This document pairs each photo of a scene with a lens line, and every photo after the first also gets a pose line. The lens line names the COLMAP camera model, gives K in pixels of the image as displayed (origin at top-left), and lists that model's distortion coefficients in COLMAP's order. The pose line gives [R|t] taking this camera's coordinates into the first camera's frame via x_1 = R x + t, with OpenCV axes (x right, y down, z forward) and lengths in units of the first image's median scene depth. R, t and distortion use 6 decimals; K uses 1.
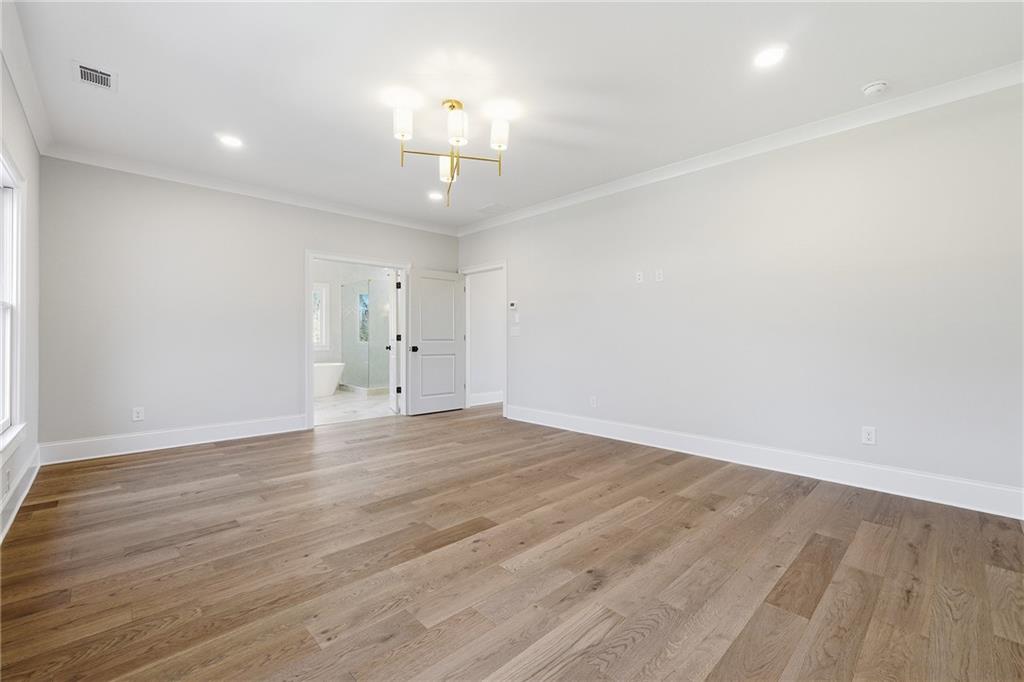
lens RADIAL K [[430.9, 0, 519.3], [0, 430.9, 333.8], [0, 0, 1]] dist [-0.011860, 0.001149]
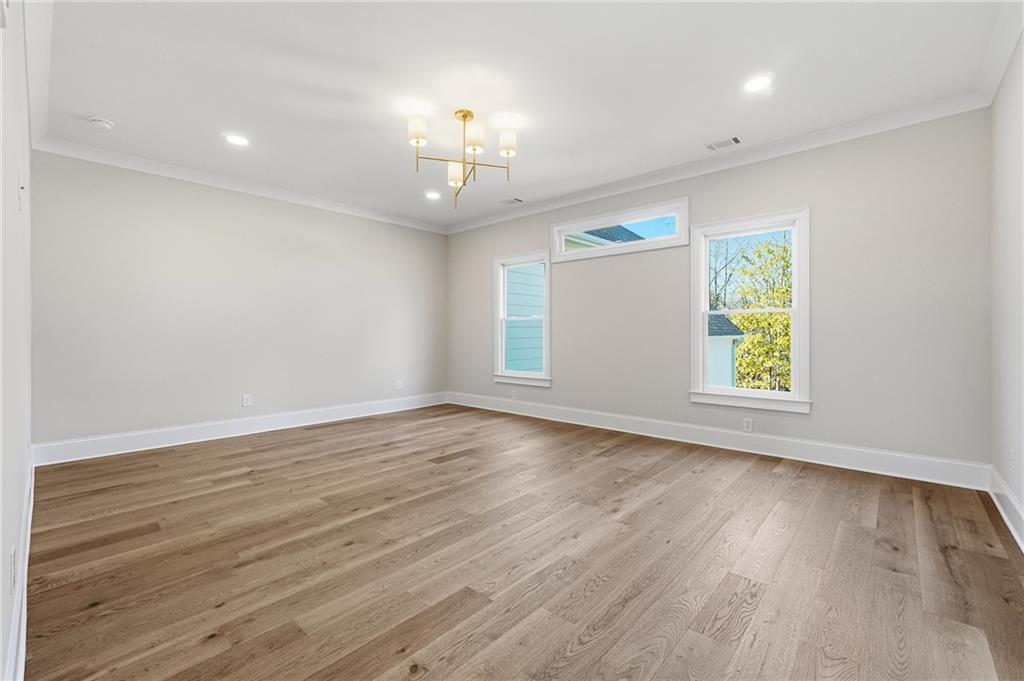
lens RADIAL K [[432.7, 0, 517.1], [0, 432.7, 337.4], [0, 0, 1]] dist [-0.011701, 0.000820]
pose [[-0.997378, 0.000936, -0.072356, -0.219067], [0.000728, 0.999996, 0.002897, 0.016209], [0.072359, 0.002836, -0.997375, 2.192075]]
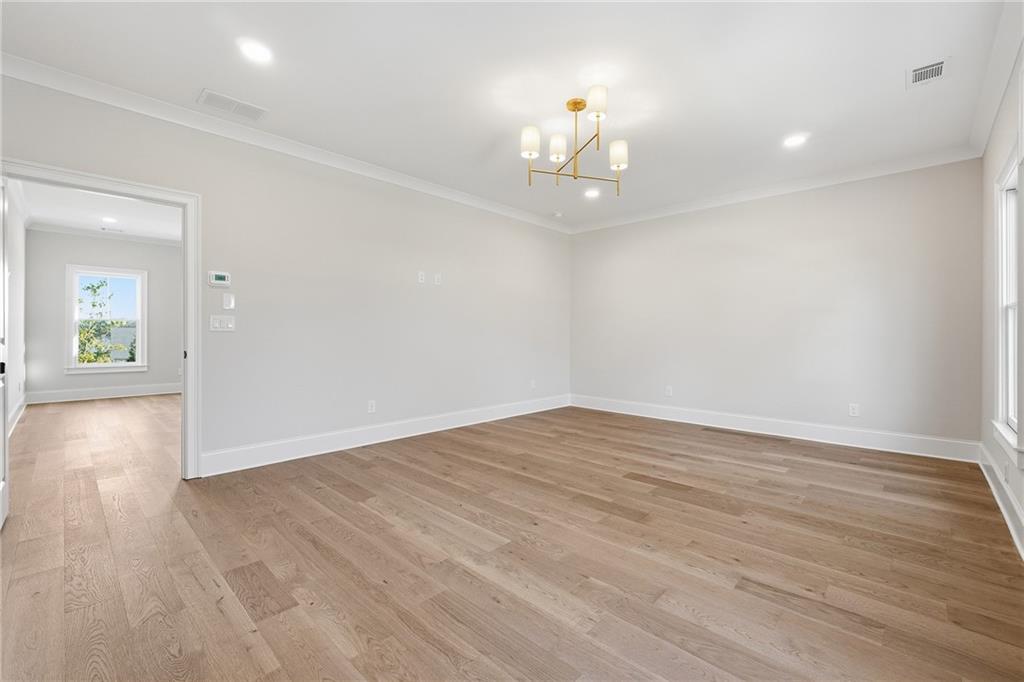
lens RADIAL K [[432.7, 0, 517.1], [0, 432.7, 337.9], [0, 0, 1]] dist [-0.011701, 0.000820]
pose [[-0.041589, -0.009261, 0.999092, -1.223909], [-0.010314, 0.999908, 0.008839, 0.008911], [-0.999082, -0.009937, -0.041681, 1.250949]]
